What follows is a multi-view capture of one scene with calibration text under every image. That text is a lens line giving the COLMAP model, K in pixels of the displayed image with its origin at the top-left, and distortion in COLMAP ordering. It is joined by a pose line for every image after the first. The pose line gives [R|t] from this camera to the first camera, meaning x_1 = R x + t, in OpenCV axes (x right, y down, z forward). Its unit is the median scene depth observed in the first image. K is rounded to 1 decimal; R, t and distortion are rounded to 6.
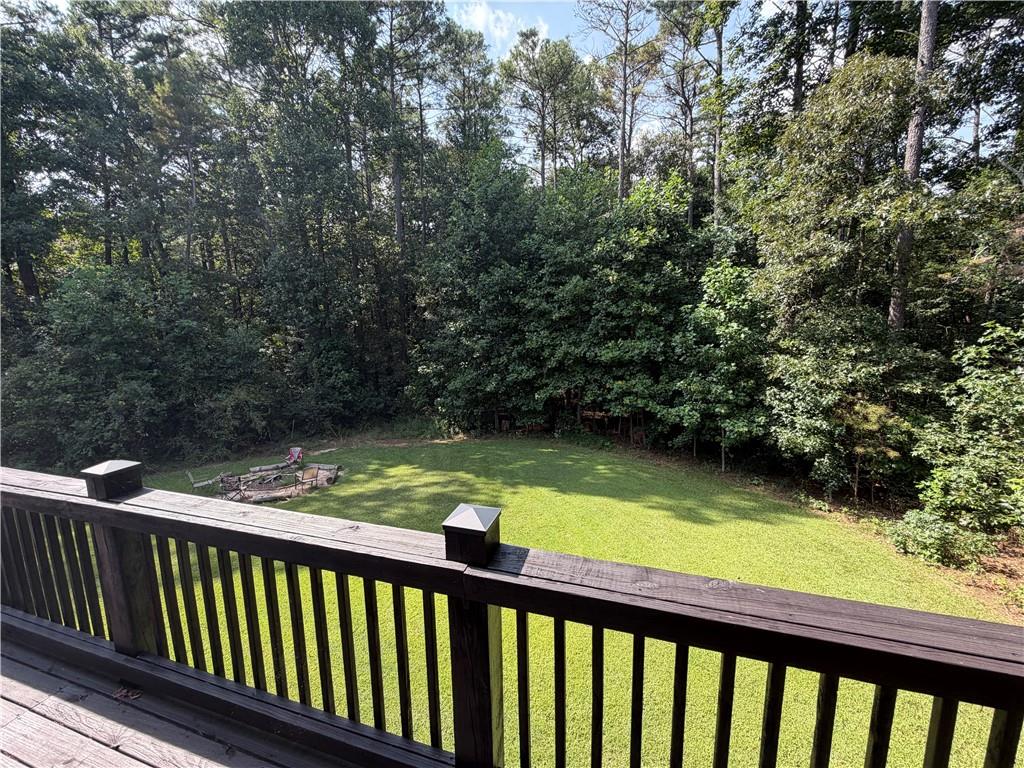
lens RADIAL K [[407.5, 0, 516.3], [0, 407.5, 385.1], [0, 0, 1]] dist [0.000285, -0.000140]
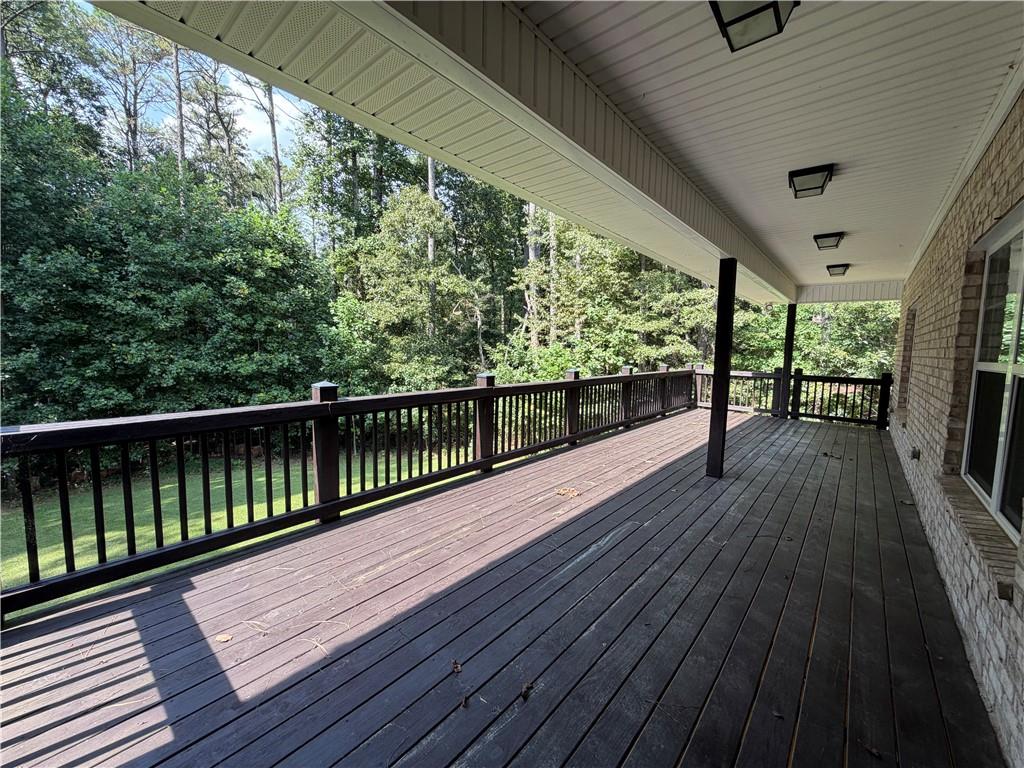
lens RADIAL K [[407.5, 0, 509.6], [0, 407.5, 386.9], [0, 0, 1]] dist [0.000285, -0.000140]
pose [[0.391188, -0.068344, 0.917770, -0.429773], [0.114073, 0.993149, 0.025335, 0.018367], [-0.913214, 0.094782, 0.396304, 0.024387]]
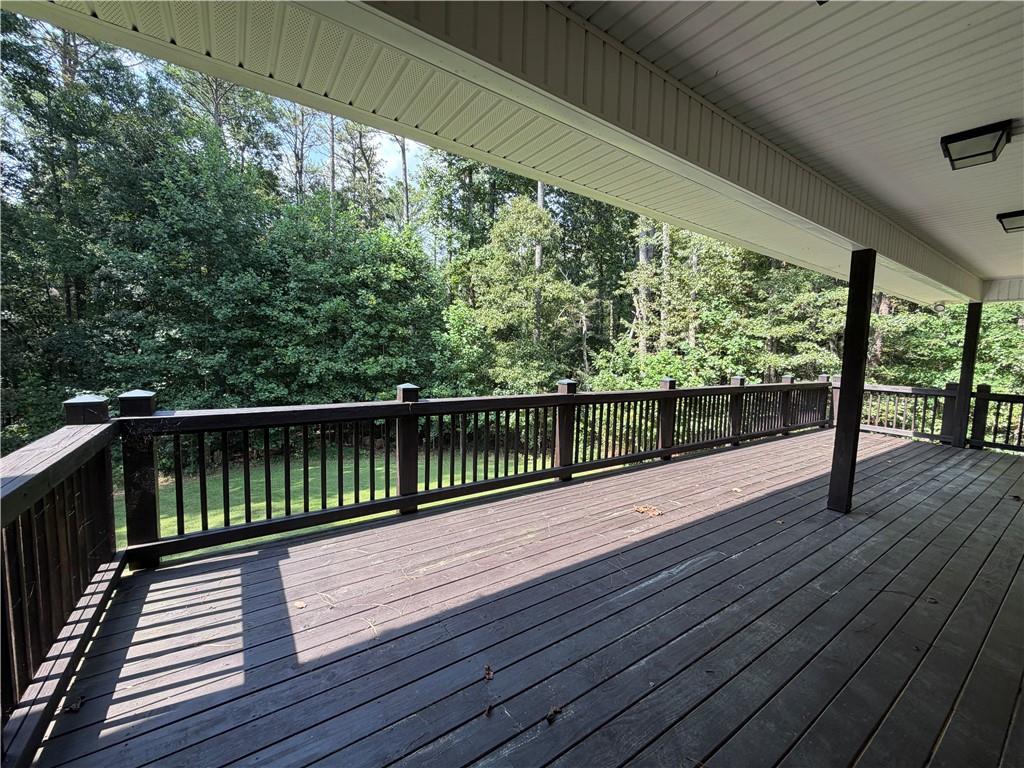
lens RADIAL K [[407.5, 0, 513.3], [0, 407.5, 387.2], [0, 0, 1]] dist [0.000285, -0.000140]
pose [[0.617126, -0.039994, 0.785847, -0.413608], [0.081205, 0.996612, -0.013050, 0.020367], [-0.782663, 0.071868, 0.618283, 0.002957]]
